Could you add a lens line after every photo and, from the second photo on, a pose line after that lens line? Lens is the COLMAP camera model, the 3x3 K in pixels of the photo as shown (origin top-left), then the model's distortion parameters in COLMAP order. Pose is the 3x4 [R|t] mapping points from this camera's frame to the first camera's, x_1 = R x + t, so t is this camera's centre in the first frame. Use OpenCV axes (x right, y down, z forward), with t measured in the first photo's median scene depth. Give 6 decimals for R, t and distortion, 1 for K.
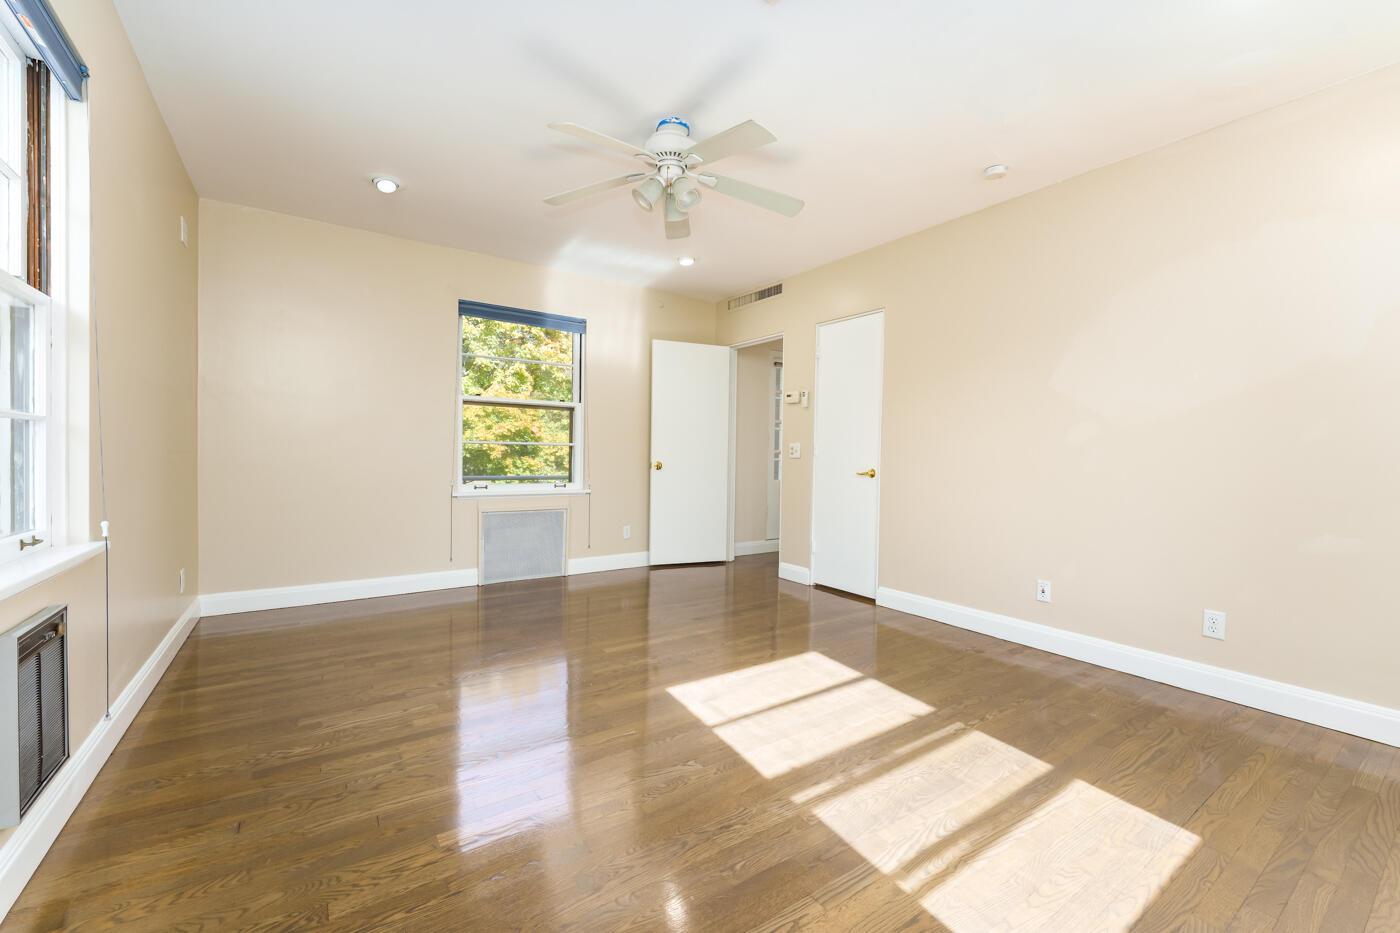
lens RADIAL K [[587.3, 0, 700.1], [0, 587.3, 462.7], [0, 0, 1]] dist [-0.001976, -0.000059]
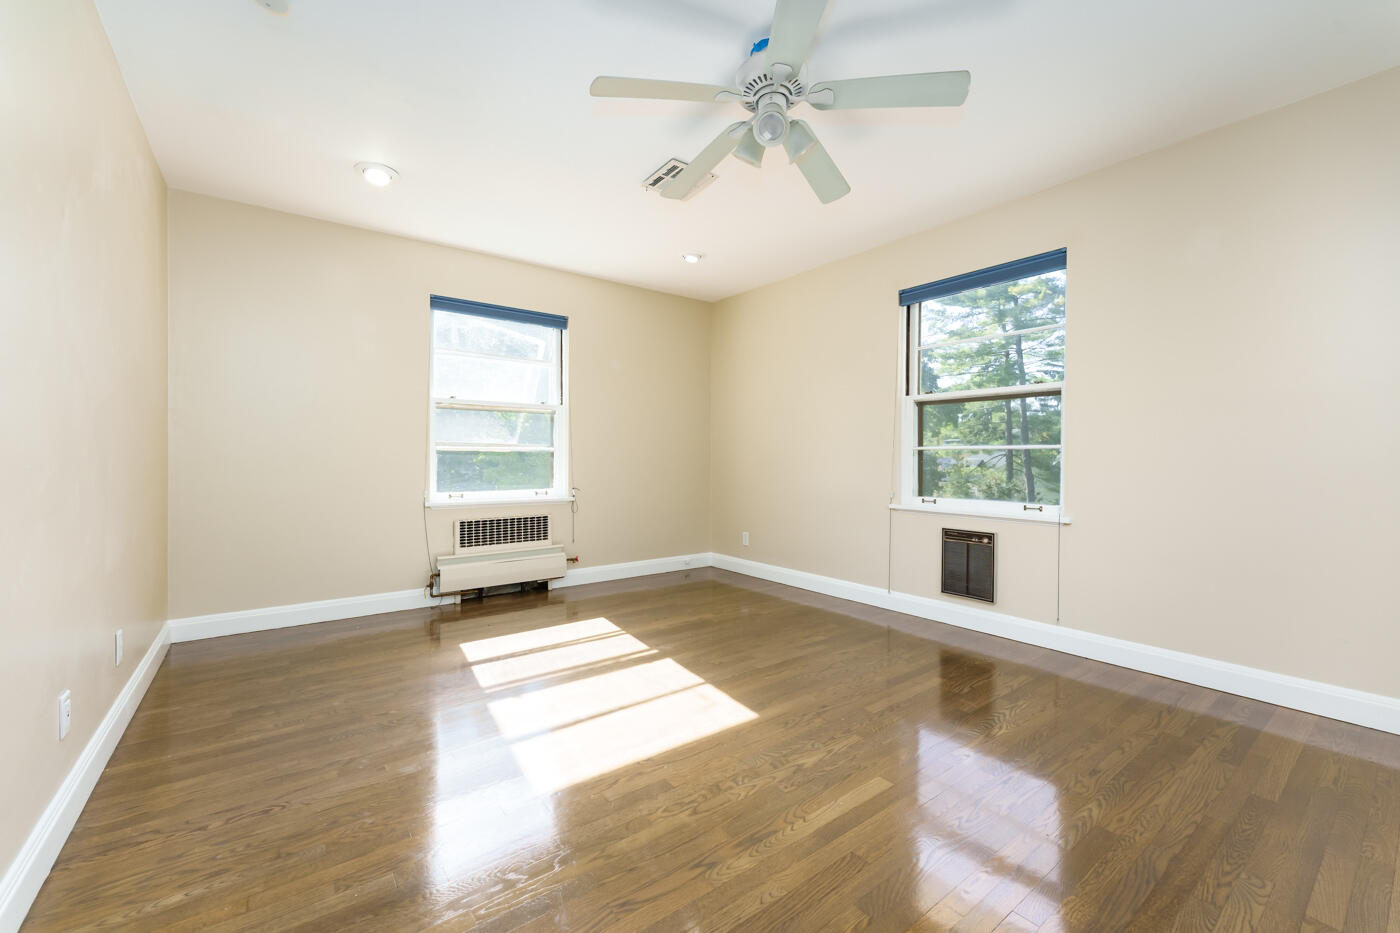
lens RADIAL K [[587.3, 0, 700.1], [0, 587.3, 462.7], [0, 0, 1]] dist [-0.001976, -0.000059]
pose [[-0.999023, -0.020048, -0.039394, 0.102425], [-0.020690, 0.999659, 0.015947, -0.030231], [0.039060, 0.016746, -0.999097, 2.601953]]
